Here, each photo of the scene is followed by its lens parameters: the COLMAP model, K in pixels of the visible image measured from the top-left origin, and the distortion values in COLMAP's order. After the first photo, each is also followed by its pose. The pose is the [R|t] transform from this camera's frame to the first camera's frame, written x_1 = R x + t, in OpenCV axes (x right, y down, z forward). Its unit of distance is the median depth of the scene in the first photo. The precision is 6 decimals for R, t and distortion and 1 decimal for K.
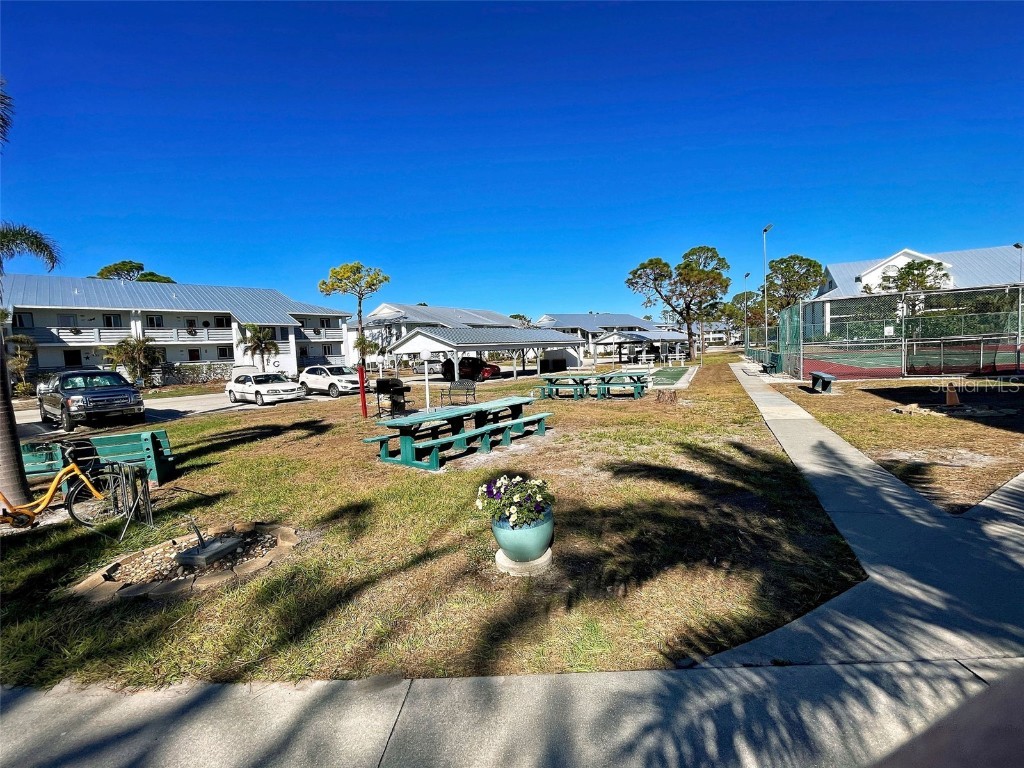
lens RADIAL K [[427.4, 0, 513.5], [0, 427.4, 380.6], [0, 0, 1]] dist [-0.002249, -0.000051]
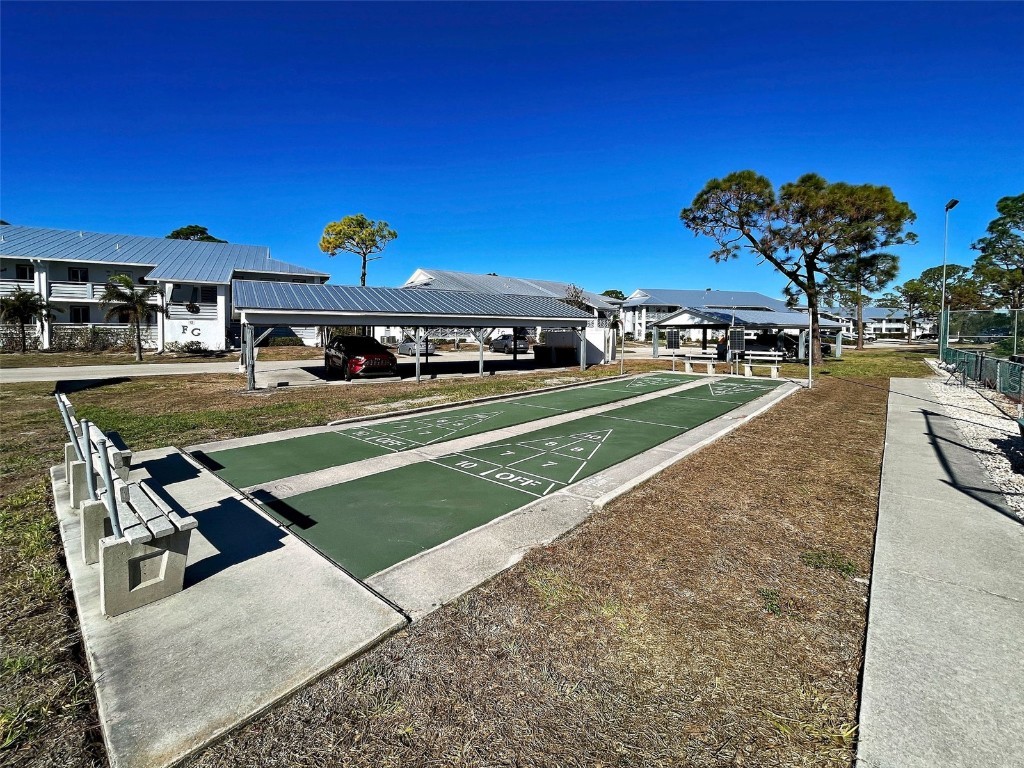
lens RADIAL K [[434.0, 0, 504.6], [0, 434.0, 350.0], [0, 0, 1]] dist [-0.000619, -0.000201]
pose [[0.956557, 0.060496, -0.285201, 0.201661], [-0.067029, 0.997664, -0.013193, -0.031011], [0.283737, 0.031736, 0.958377, 0.369991]]
